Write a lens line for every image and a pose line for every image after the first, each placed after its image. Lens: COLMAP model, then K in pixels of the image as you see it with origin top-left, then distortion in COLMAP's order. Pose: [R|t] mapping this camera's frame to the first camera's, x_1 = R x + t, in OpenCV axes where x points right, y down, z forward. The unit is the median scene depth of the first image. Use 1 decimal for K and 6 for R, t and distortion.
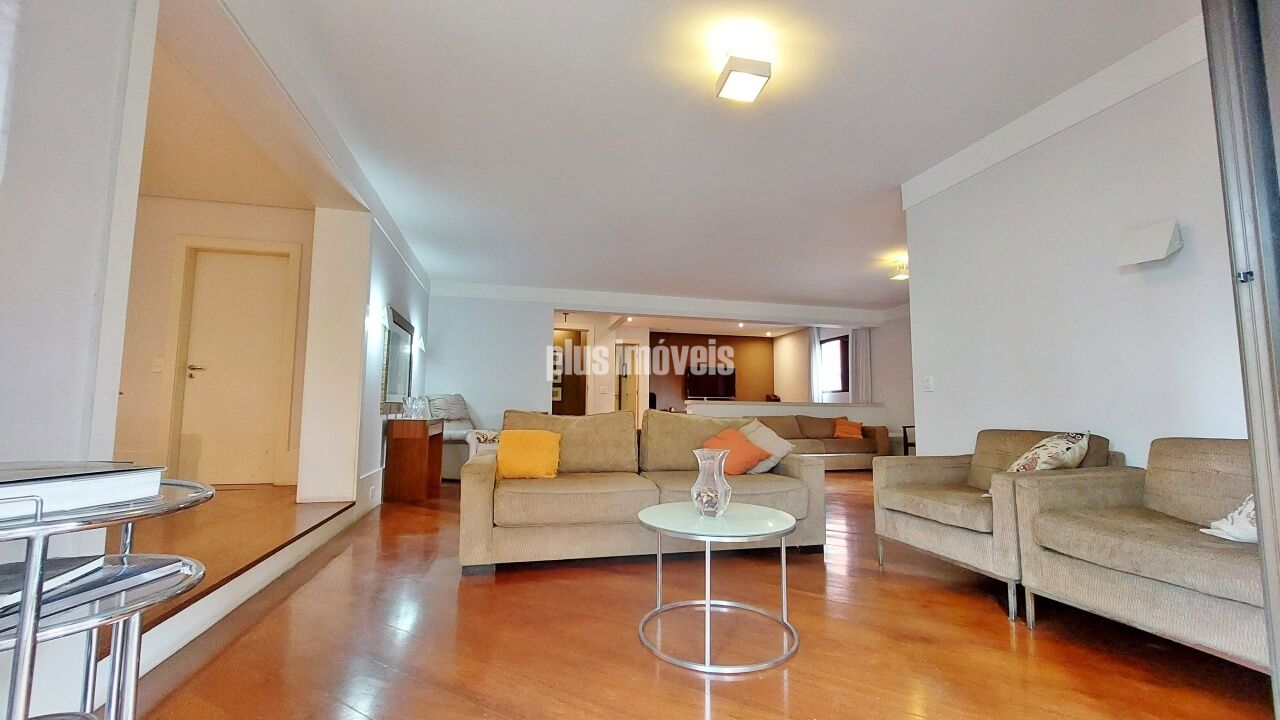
lens RADIAL K [[517.0, 0, 642.9], [0, 517.0, 356.2], [0, 0, 1]] dist [-0.014883, -0.001134]
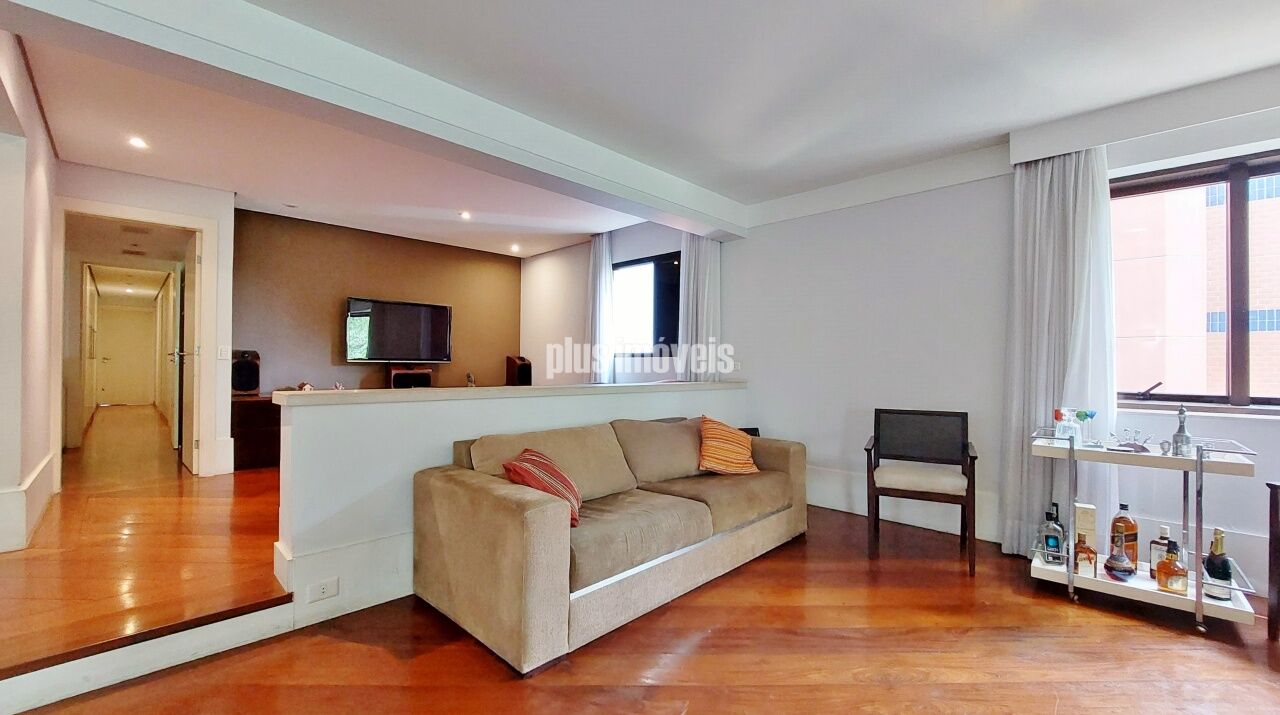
lens RADIAL K [[517.0, 0, 639.7], [0, 517.0, 360.7], [0, 0, 1]] dist [-0.014883, -0.001134]
pose [[0.860184, 0.005675, 0.509952, 0.085183], [-0.054464, 0.995242, 0.080792, 0.027879], [-0.507067, -0.097270, 0.856400, 0.495769]]
